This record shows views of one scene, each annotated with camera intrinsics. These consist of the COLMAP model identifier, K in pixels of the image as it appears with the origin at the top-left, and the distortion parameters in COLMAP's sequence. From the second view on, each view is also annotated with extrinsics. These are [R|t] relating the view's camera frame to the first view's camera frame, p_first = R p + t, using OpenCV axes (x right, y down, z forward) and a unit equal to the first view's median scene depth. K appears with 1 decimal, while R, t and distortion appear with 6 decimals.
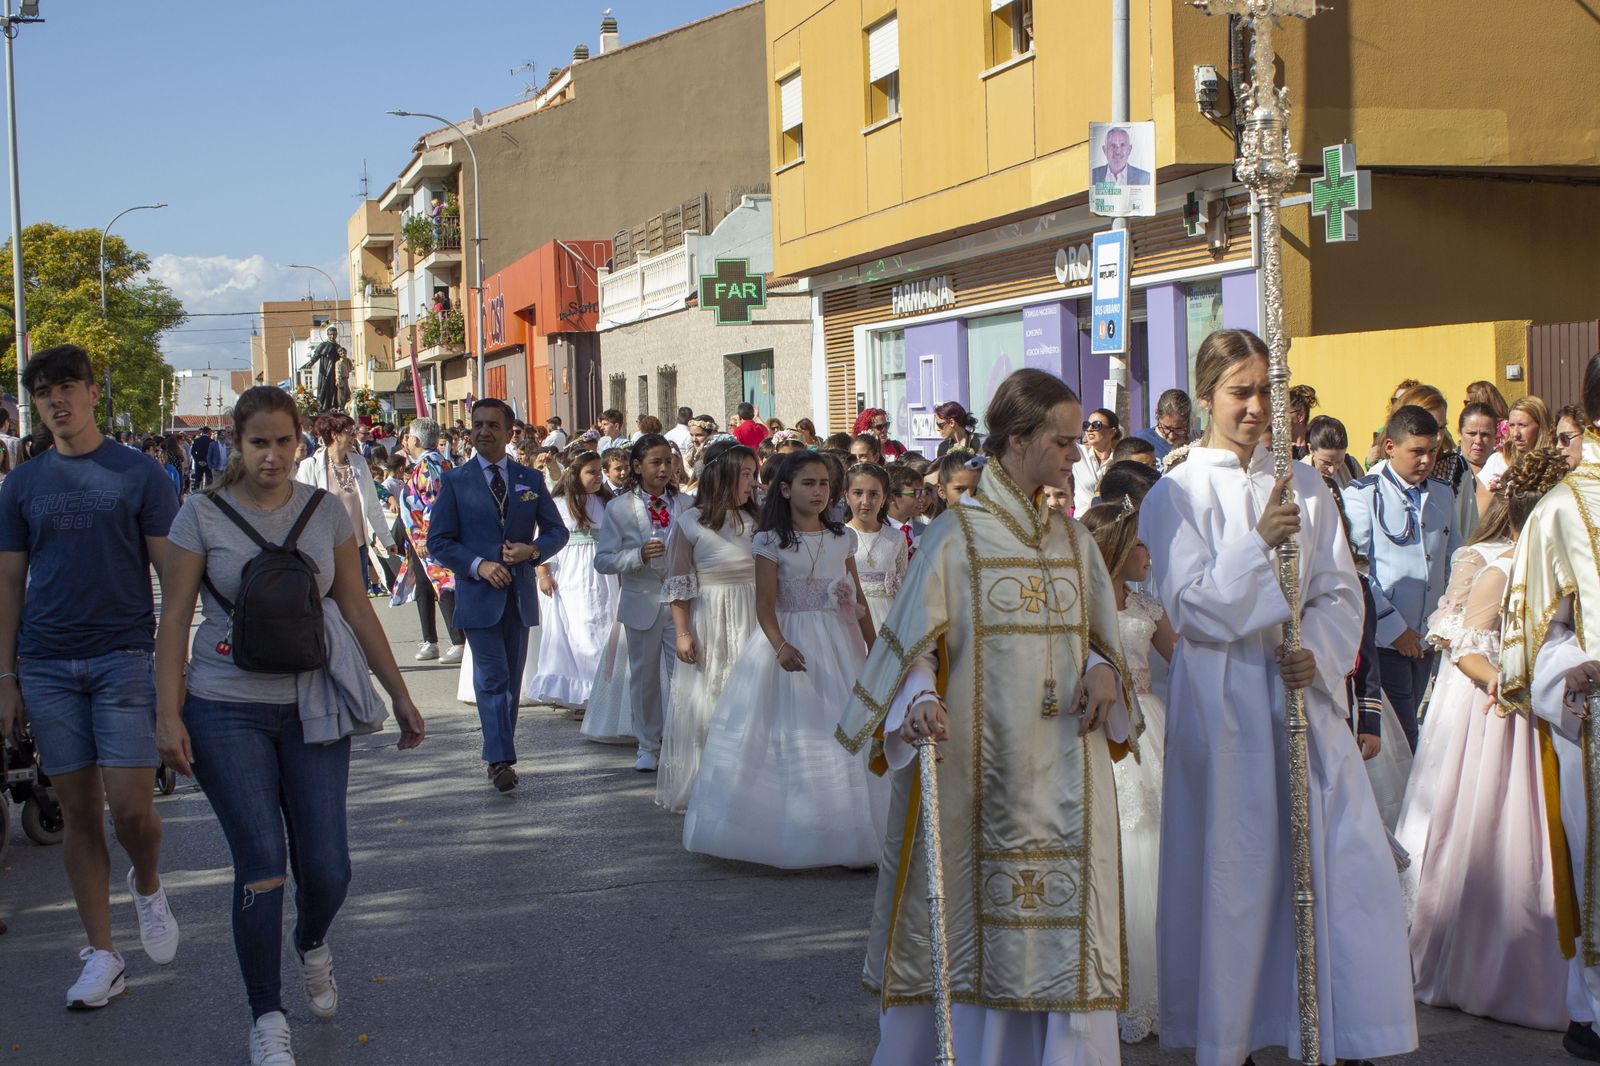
lens RADIAL K [[2380.0, 0, 773.0], [0, 2380.0, 491.7], [0, 0, 1]] dist [-0.001048, 0.000000]
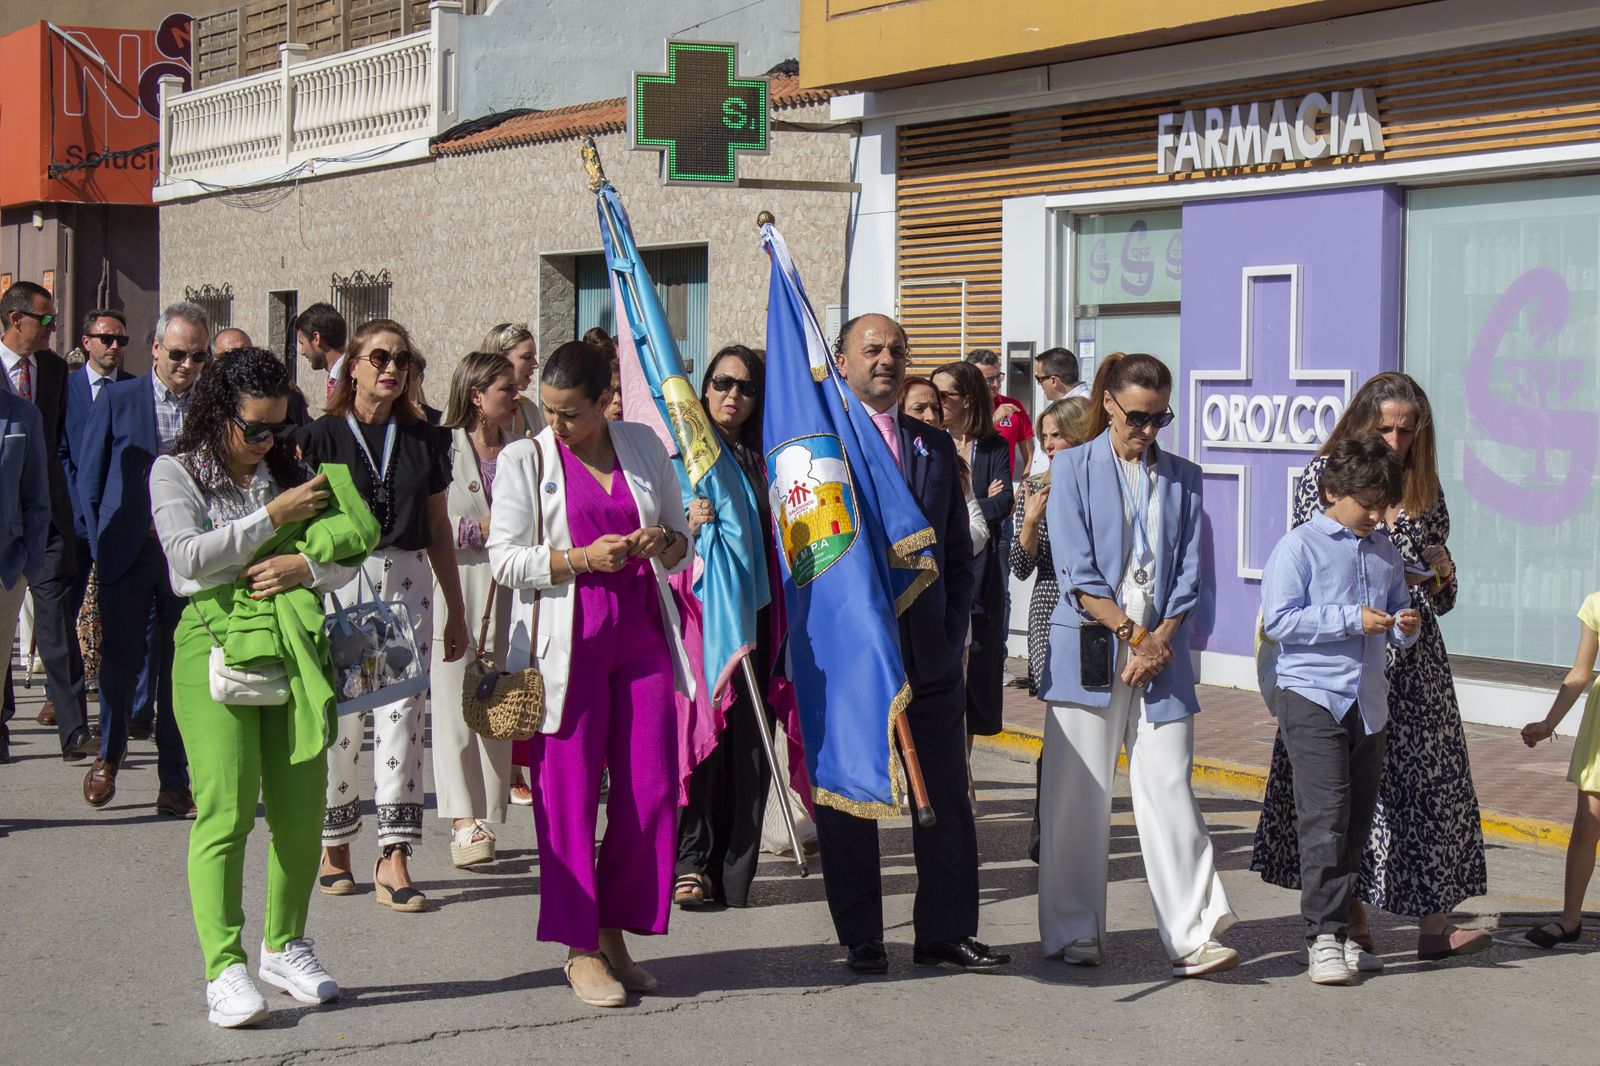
lens RADIAL K [[3730.4, 0, 843.6], [0, 3730.4, 471.3], [0, 0, 1]] dist [0.102570, 0.000000]
pose [[0.978417, 0.039553, 0.202819, -0.135259], [-0.037062, 0.999184, -0.016069, -0.003281], [-0.203289, 0.008205, 0.979084, 0.277423]]
